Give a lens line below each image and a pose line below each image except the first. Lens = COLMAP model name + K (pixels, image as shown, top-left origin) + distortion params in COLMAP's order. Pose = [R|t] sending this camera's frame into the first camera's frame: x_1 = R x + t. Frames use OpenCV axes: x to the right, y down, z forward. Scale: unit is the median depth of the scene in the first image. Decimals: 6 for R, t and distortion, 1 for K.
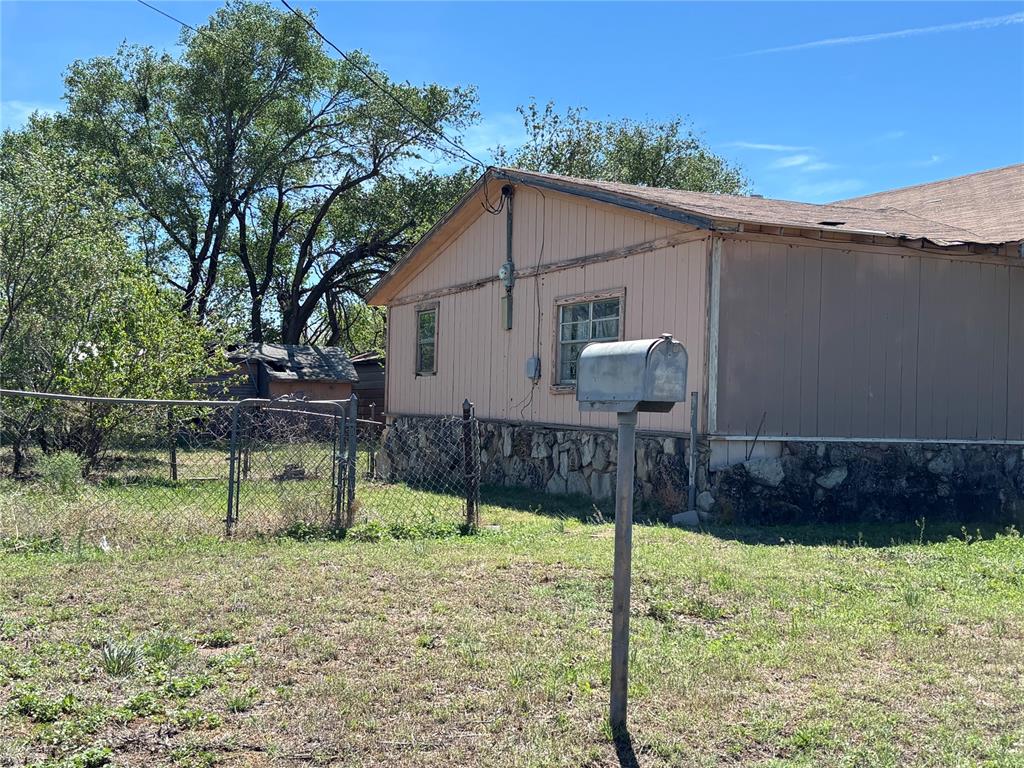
lens RADIAL K [[1254.9, 0, 512.0], [0, 1254.9, 383.2], [0, 0, 1]] dist [0.011893, 0.000000]
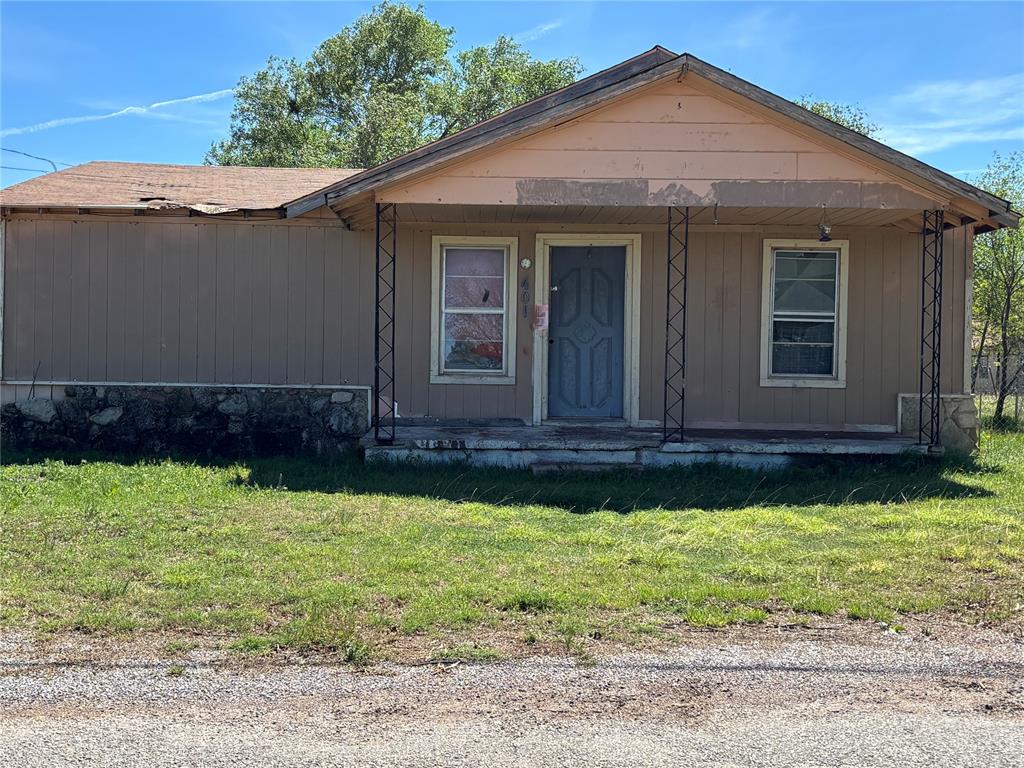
lens RADIAL K [[1254.9, 0, 512.0], [0, 1254.9, 383.8], [0, 0, 1]] dist [0.011893, 0.000000]
pose [[0.927480, -0.007632, -0.373795, 1.022672], [0.017109, 0.999611, 0.022042, 0.024569], [0.373481, -0.026839, 0.927249, 0.039745]]
